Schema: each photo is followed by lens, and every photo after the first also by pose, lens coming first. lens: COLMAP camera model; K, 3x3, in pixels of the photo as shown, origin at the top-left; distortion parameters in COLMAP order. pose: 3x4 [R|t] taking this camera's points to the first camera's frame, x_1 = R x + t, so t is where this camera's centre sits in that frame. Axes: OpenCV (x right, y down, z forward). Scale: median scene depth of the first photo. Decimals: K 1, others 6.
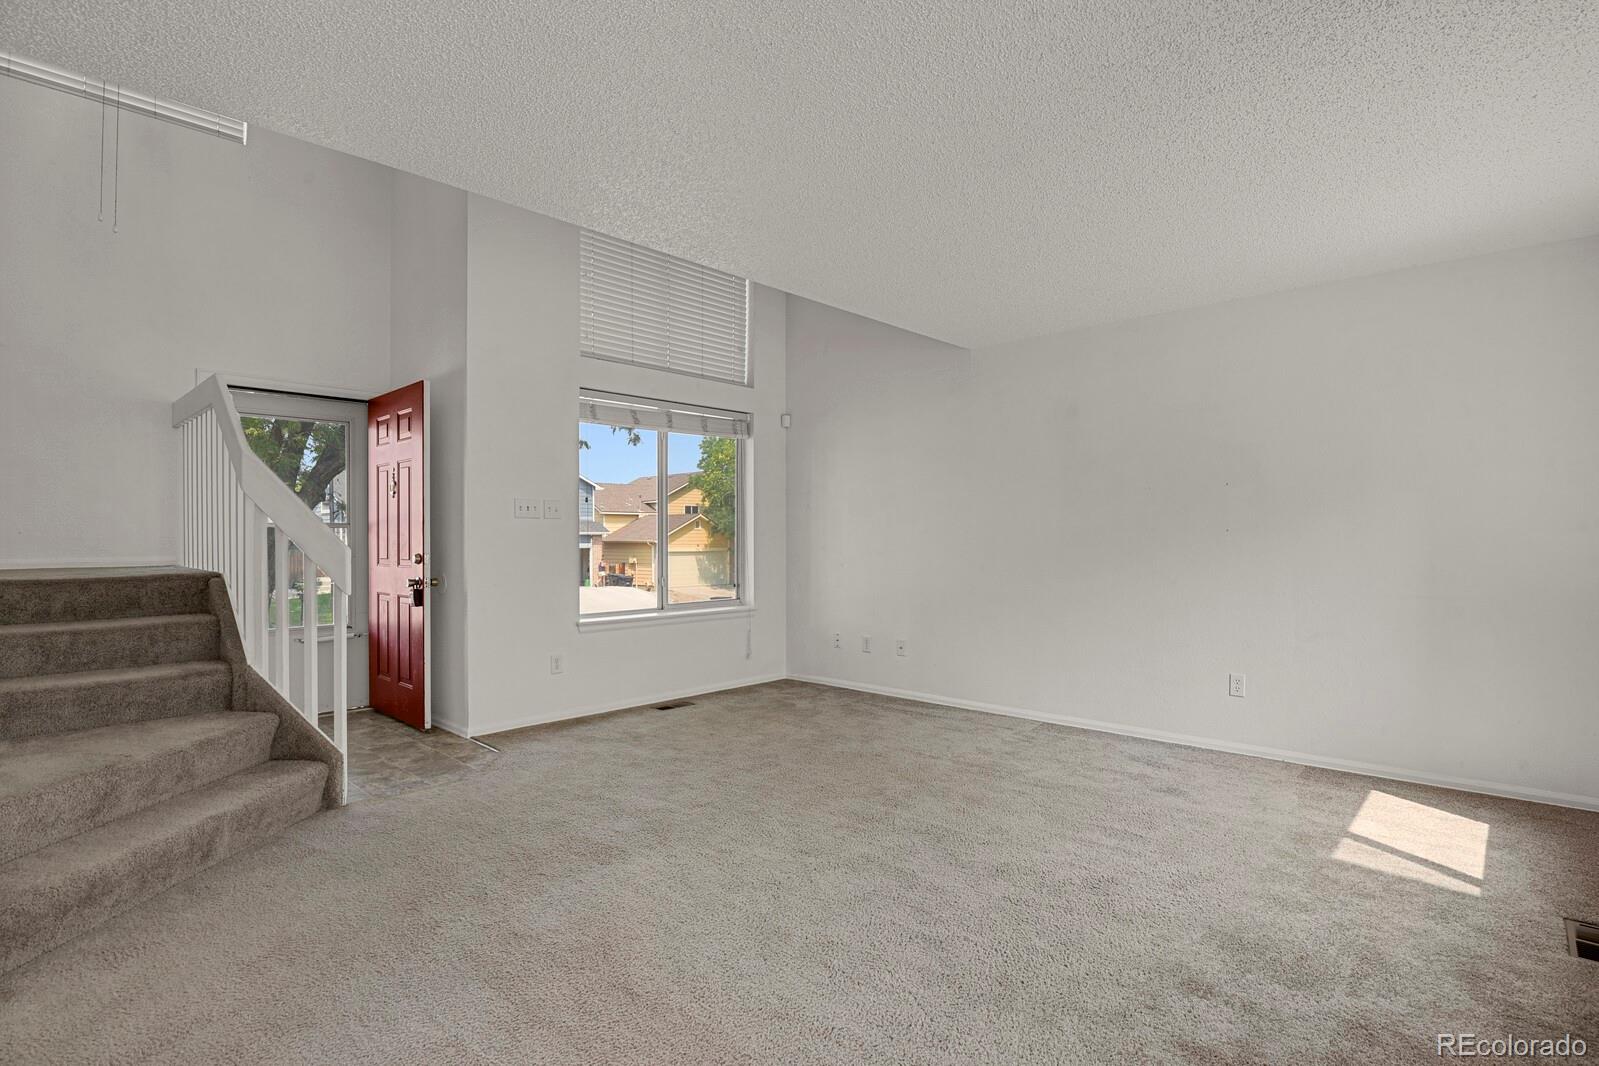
lens RADIAL K [[780.3, 0, 800.8], [0, 780.3, 539.4], [0, 0, 1]] dist [-0.014843, -0.012461]
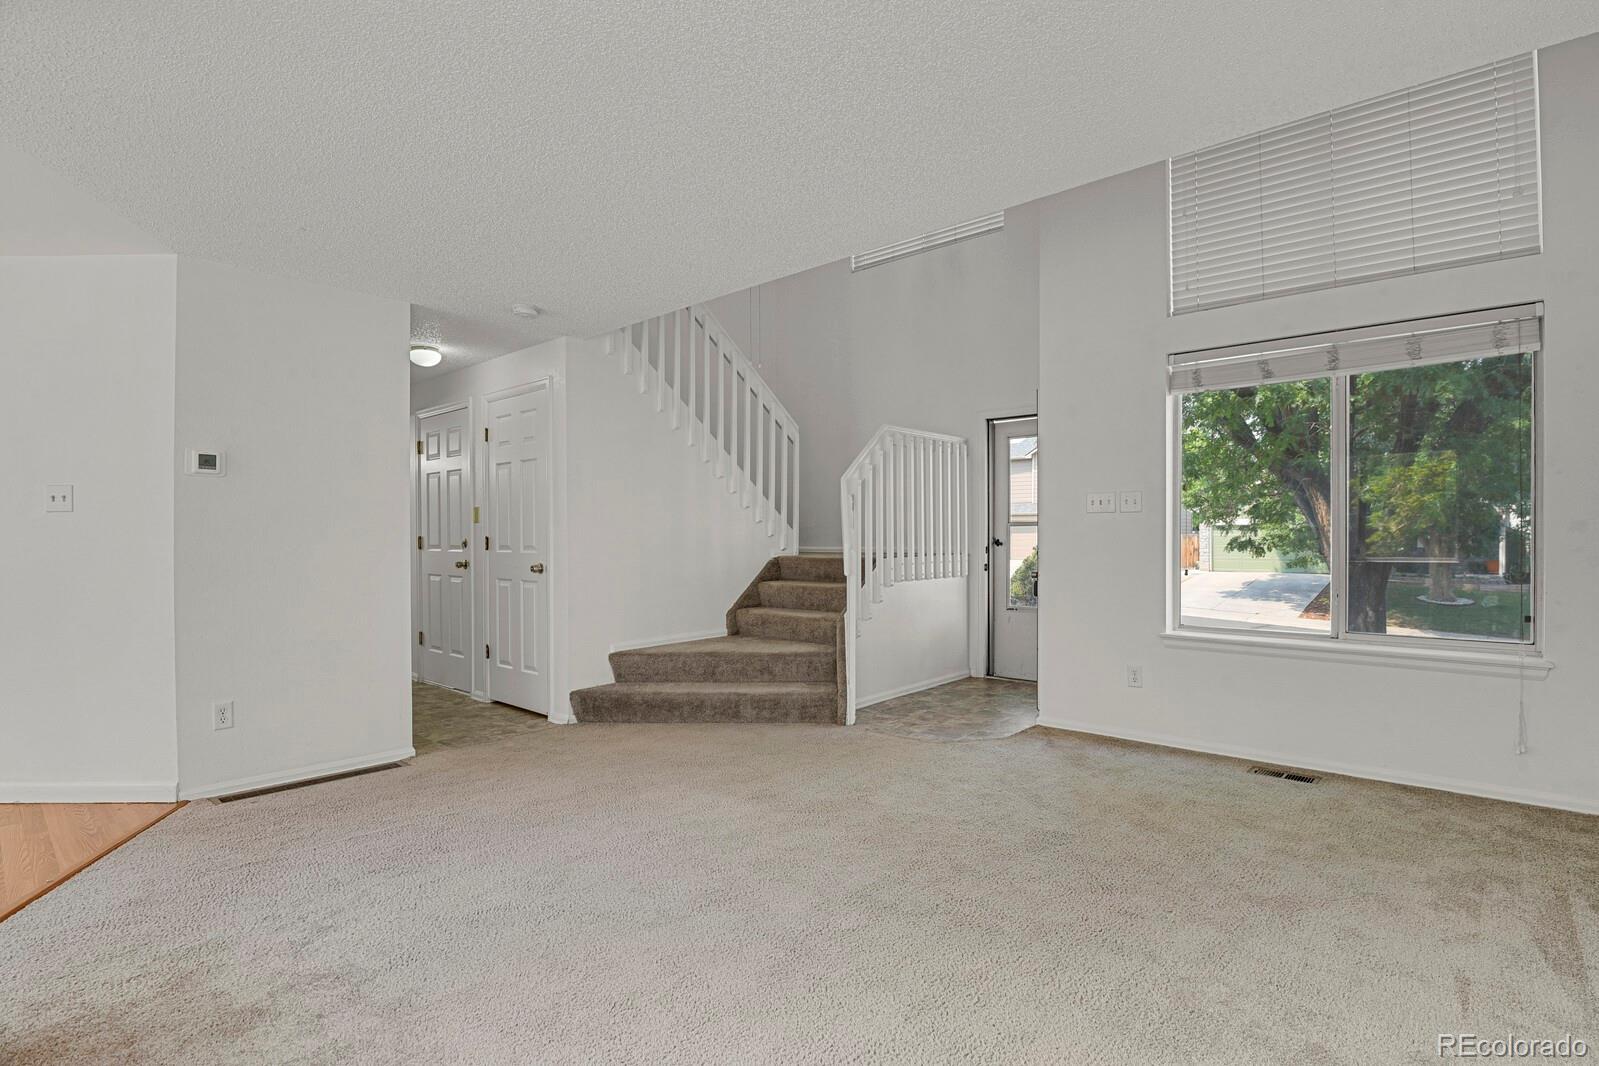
lens RADIAL K [[780.3, 0, 800.8], [0, 780.3, 539.4], [0, 0, 1]] dist [-0.014843, -0.012461]
pose [[0.027616, 0.007453, -0.999591, 0.487149], [0.000729, 0.999972, 0.007476, -0.002059], [0.999618, -0.000935, 0.027610, 0.521384]]
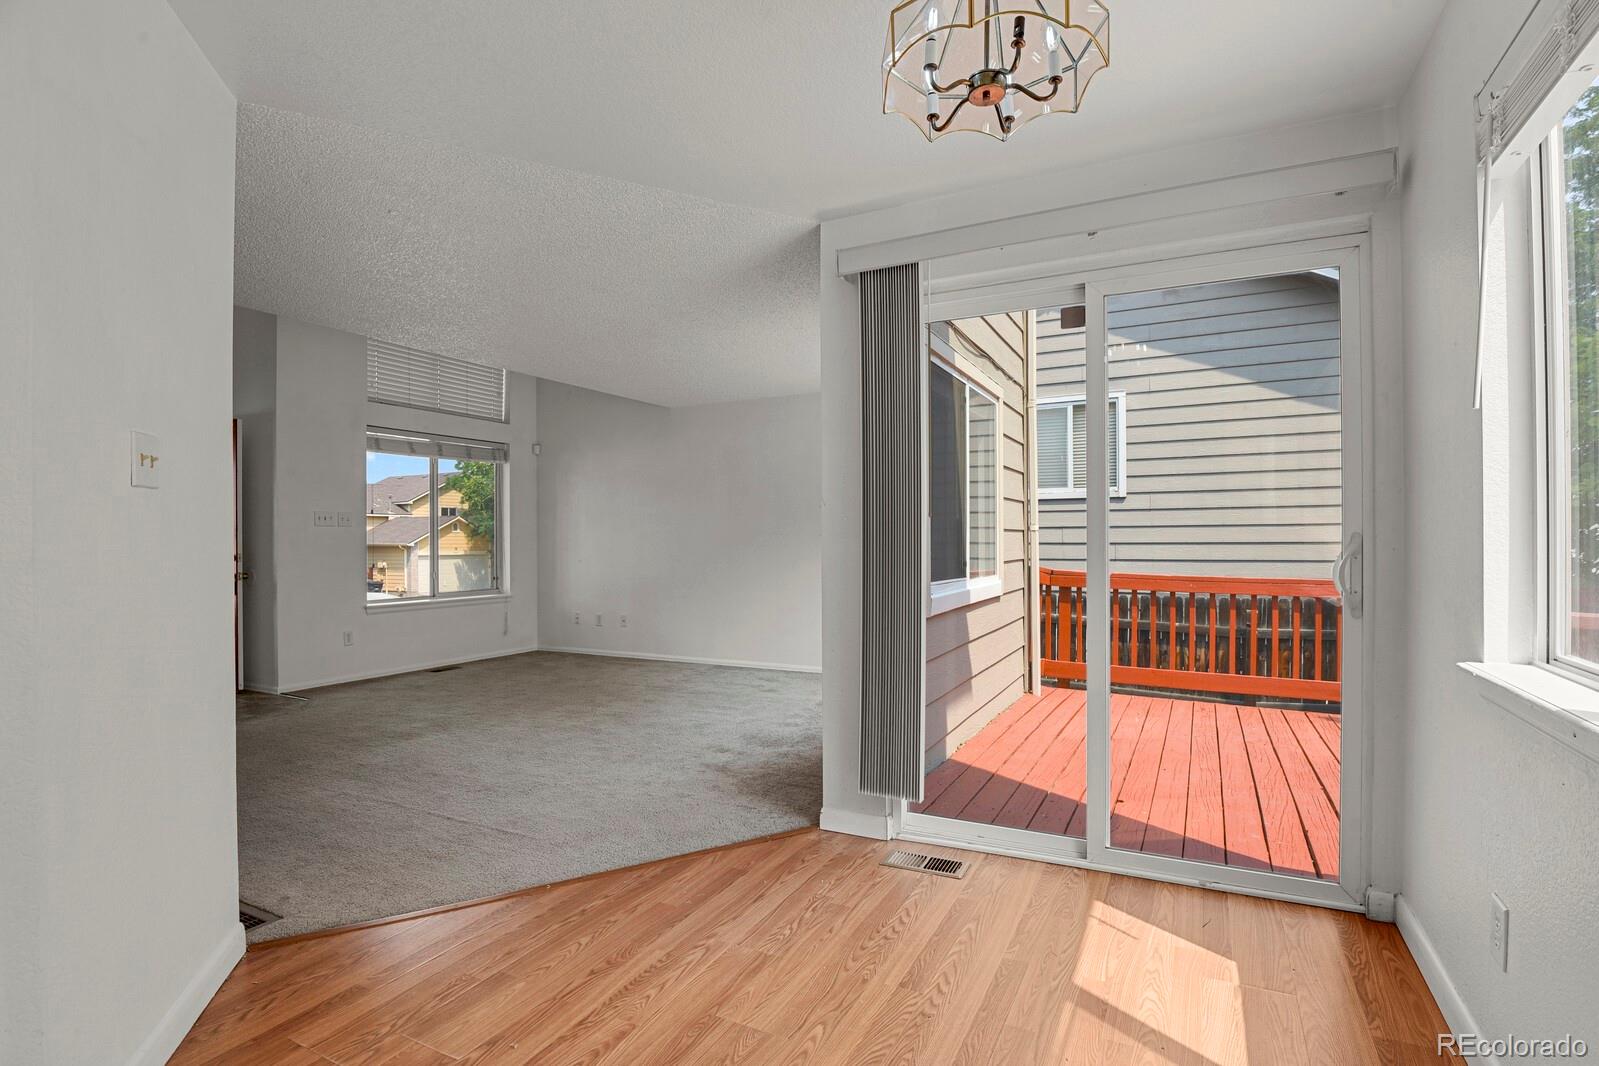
lens RADIAL K [[780.3, 0, 800.8], [0, 780.3, 539.4], [0, 0, 1]] dist [-0.014843, -0.012461]
pose [[0.958845, -0.001979, 0.283923, 0.038543], [0.002894, 0.999992, -0.002803, 0.000809], [-0.283915, 0.003510, 0.958843, -0.401303]]
